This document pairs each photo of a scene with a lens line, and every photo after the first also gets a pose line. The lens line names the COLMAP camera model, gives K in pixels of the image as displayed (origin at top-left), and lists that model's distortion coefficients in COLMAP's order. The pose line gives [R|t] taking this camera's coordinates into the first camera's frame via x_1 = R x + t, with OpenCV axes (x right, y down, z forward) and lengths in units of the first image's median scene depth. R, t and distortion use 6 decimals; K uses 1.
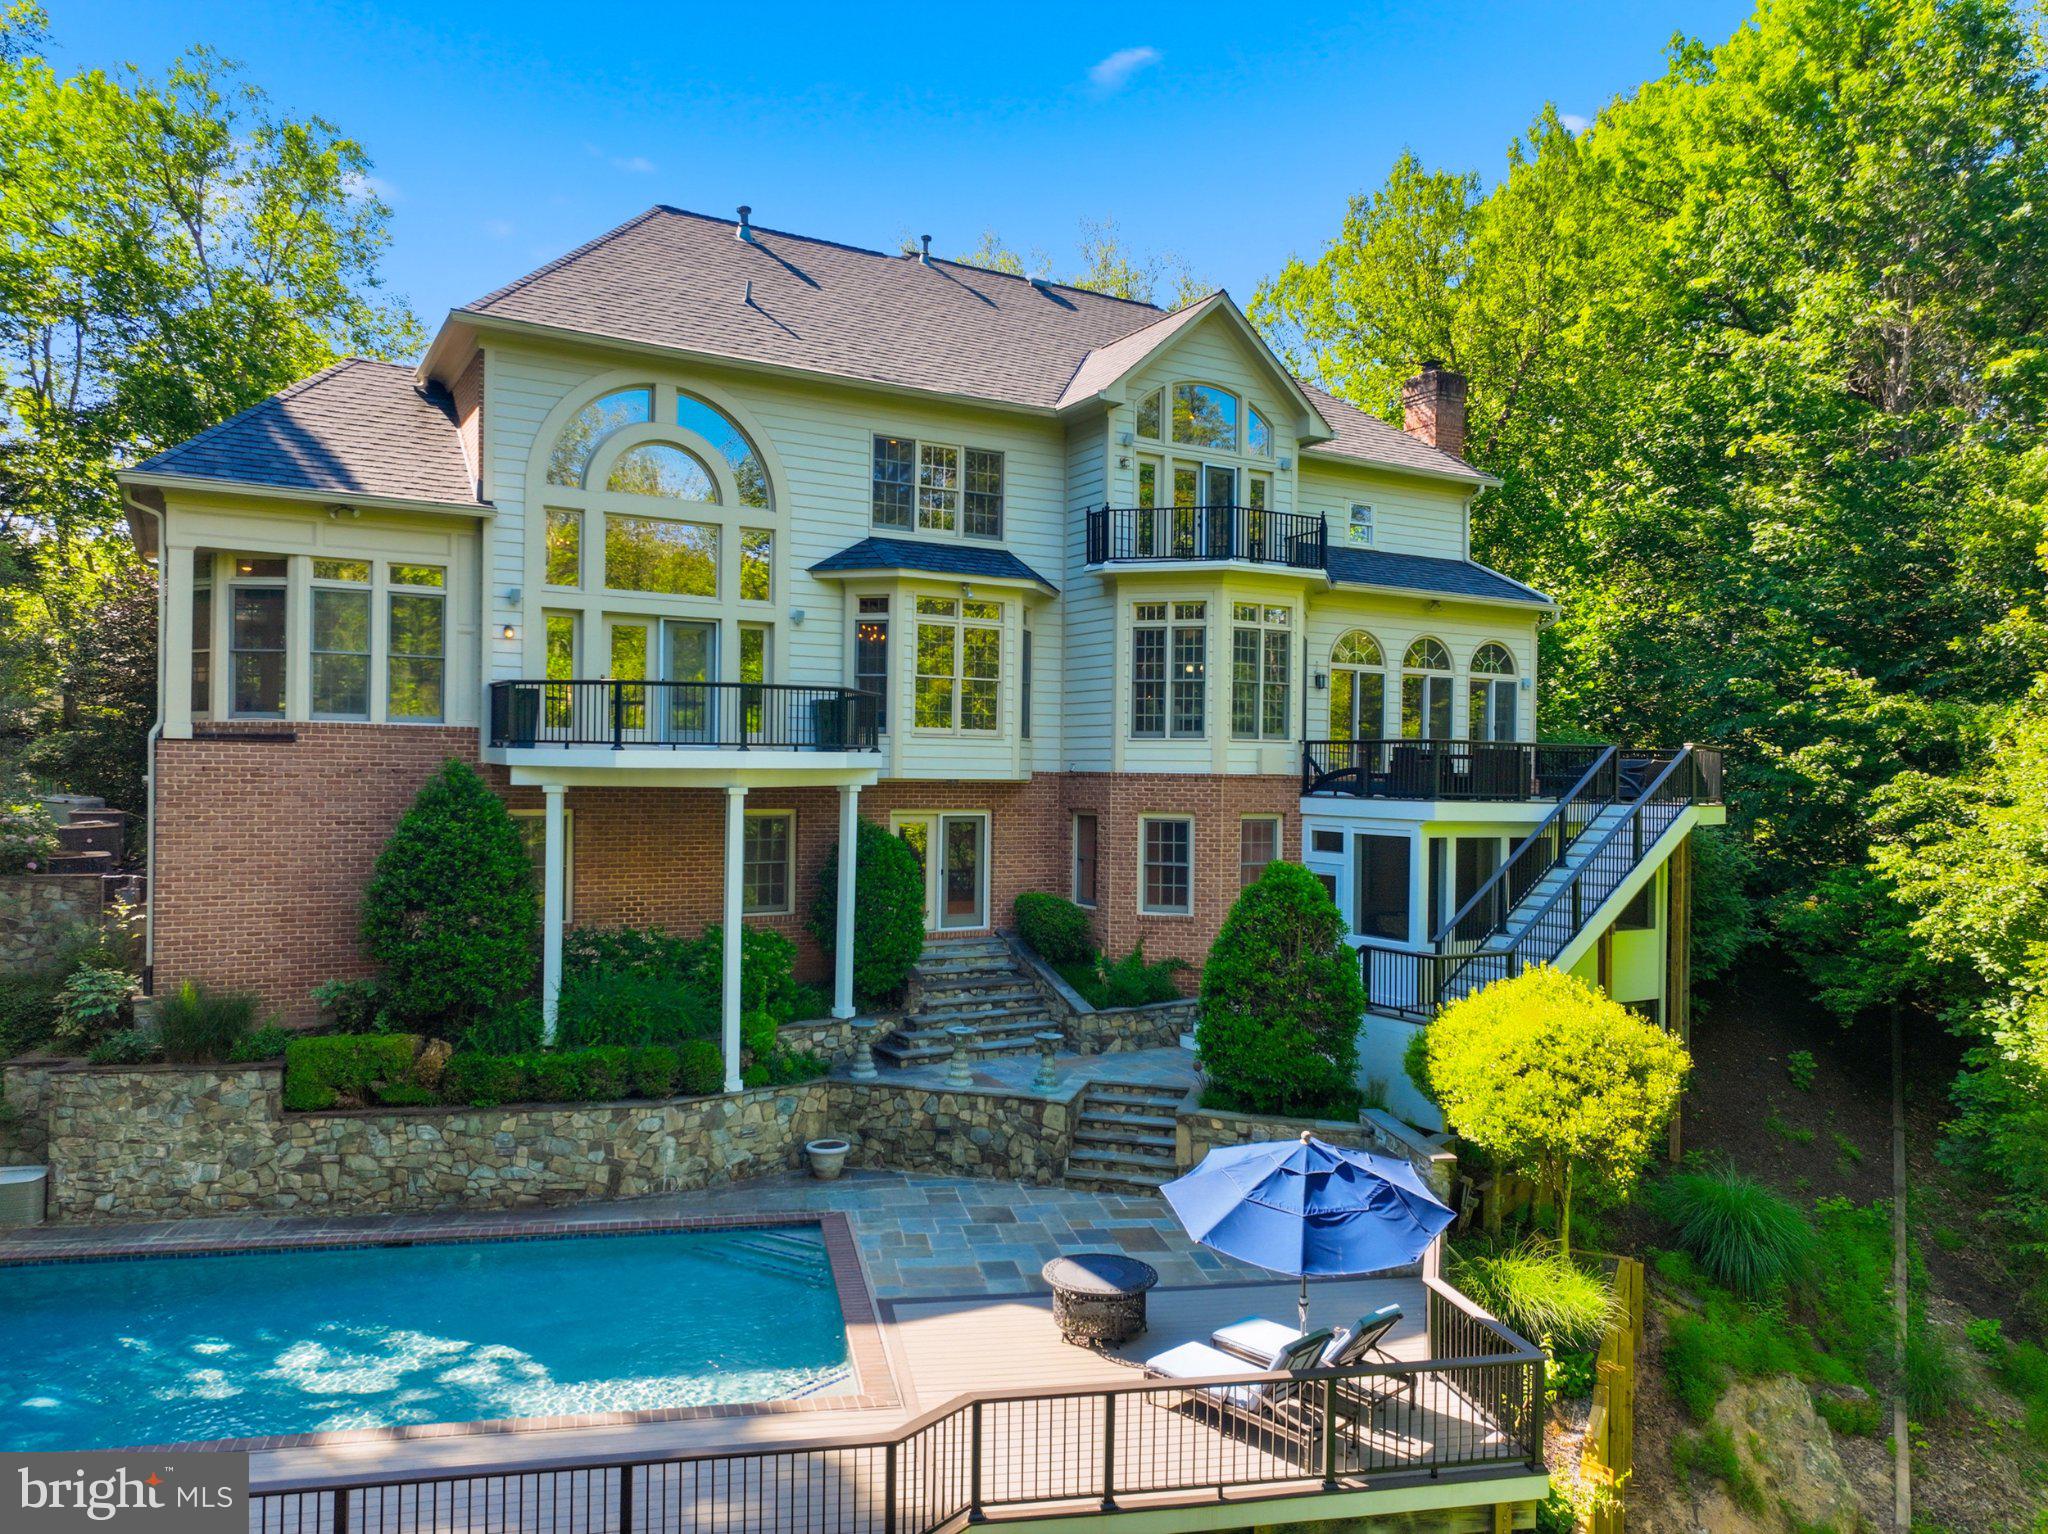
lens RADIAL K [[1426.0, 0, 1024.0], [0, 1426.0, 767.0], [0, 0, 1]] dist [0.002227, 0.000713]
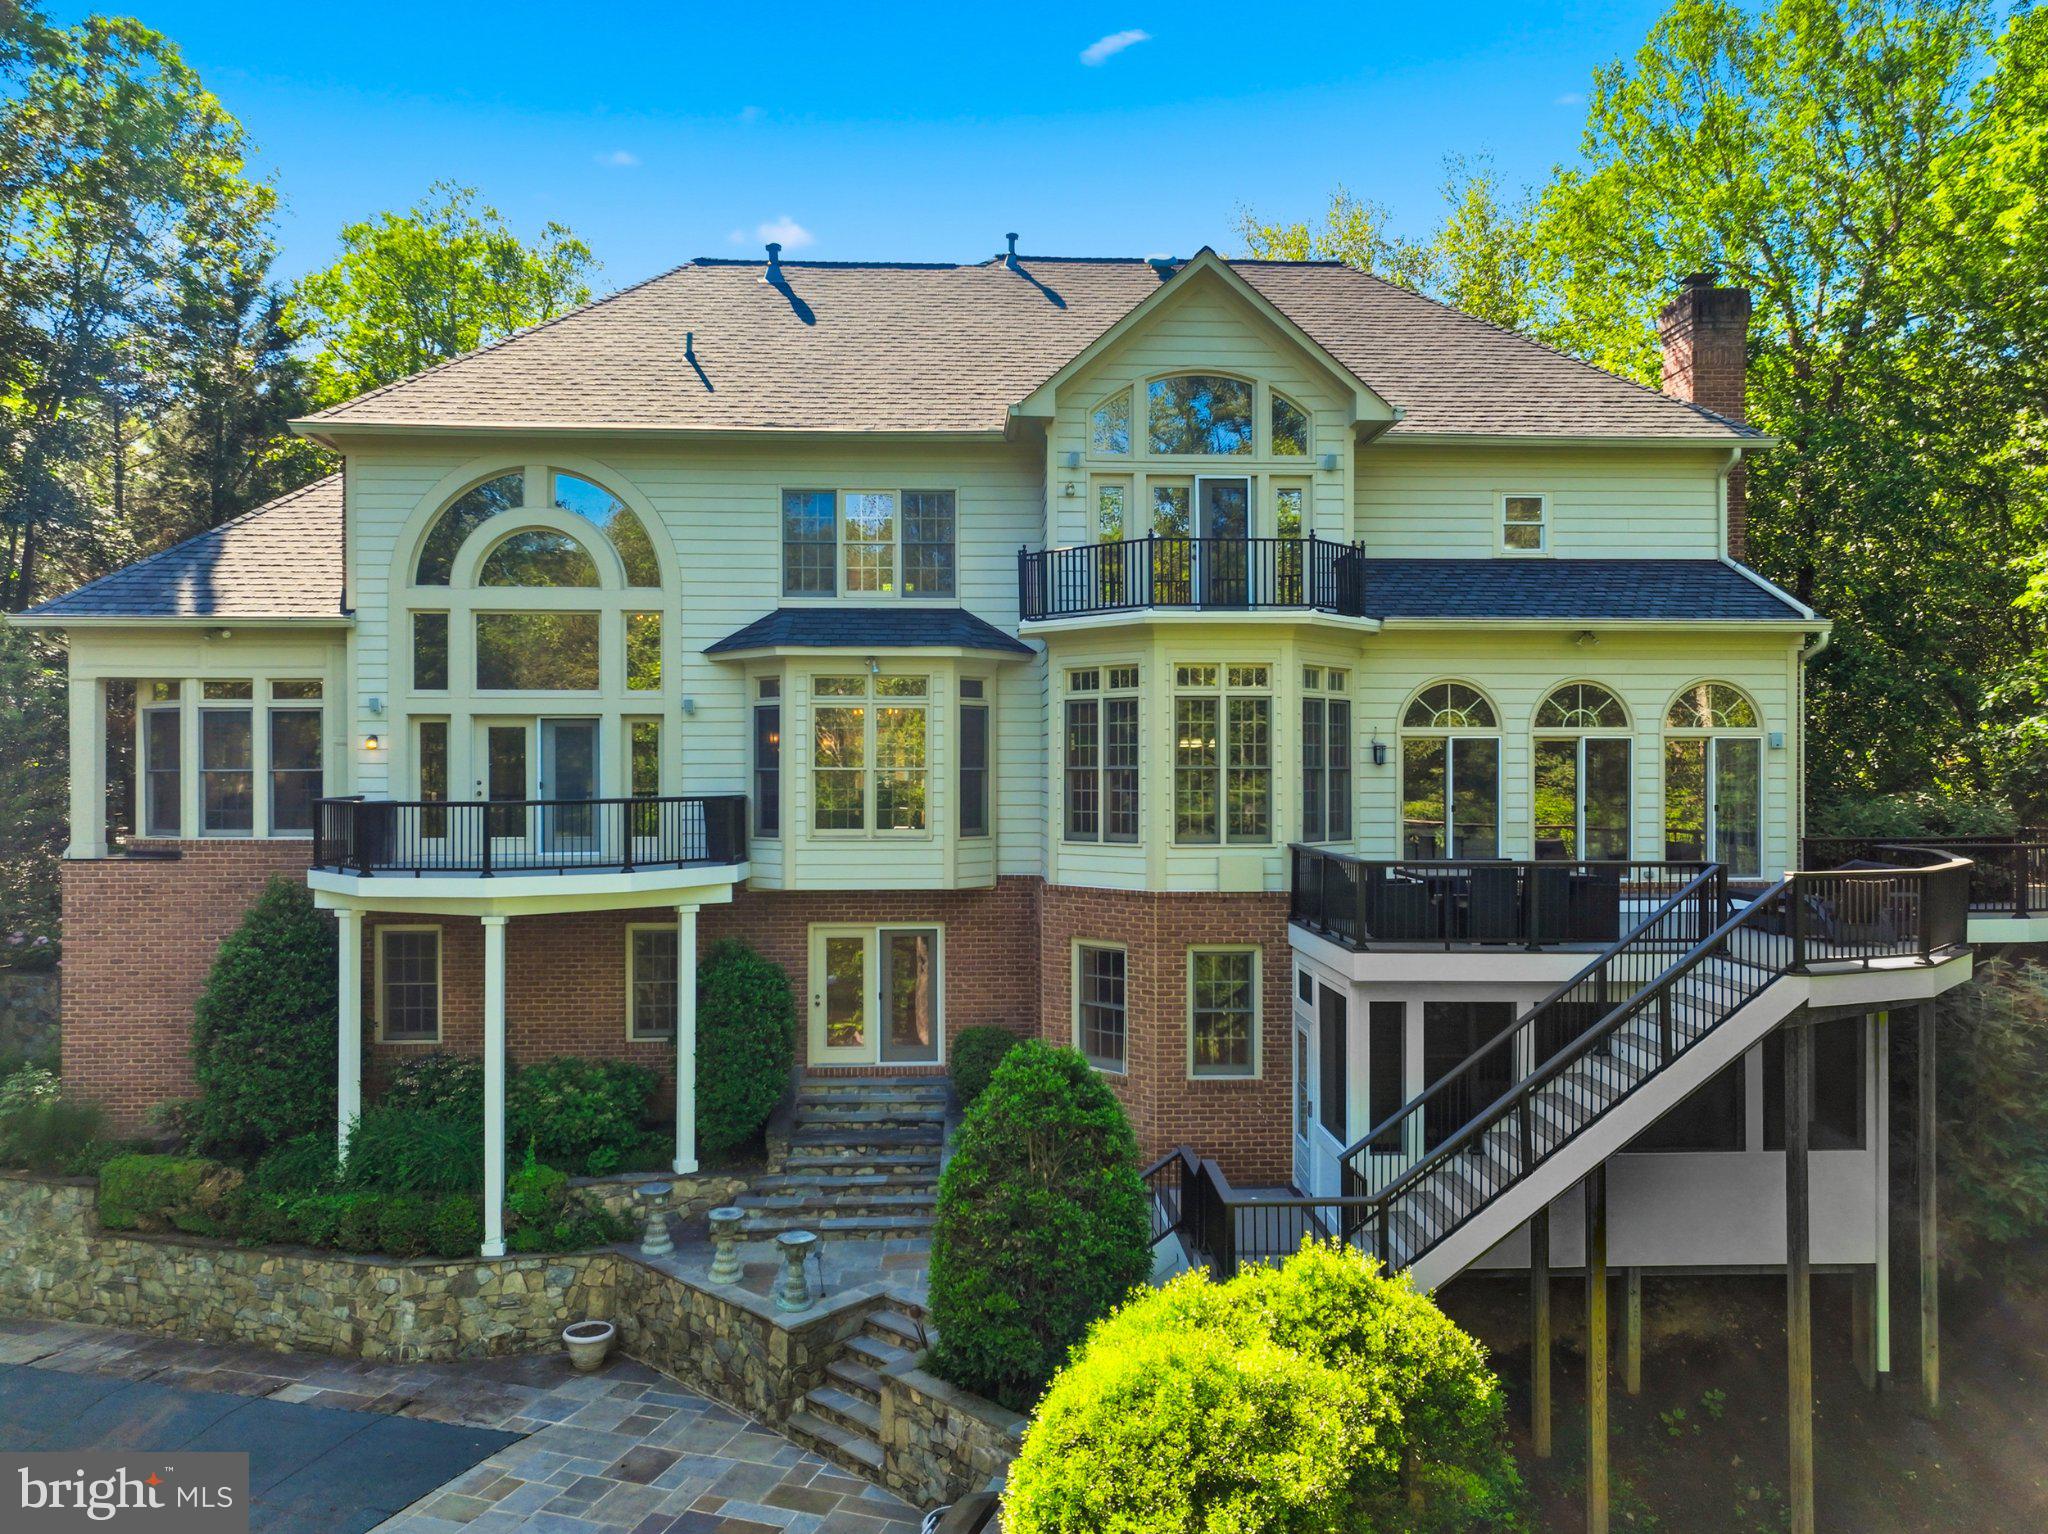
lens RADIAL K [[1460.7, 0, 1024.0], [0, 1460.7, 767.0], [0, 0, 1]] dist [0.005325, 0.009276]
pose [[0.888352, -0.015407, -0.458905, 0.463200], [0.014537, 0.999880, -0.005429, -0.062249], [0.458934, -0.001848, 0.888469, 0.299387]]
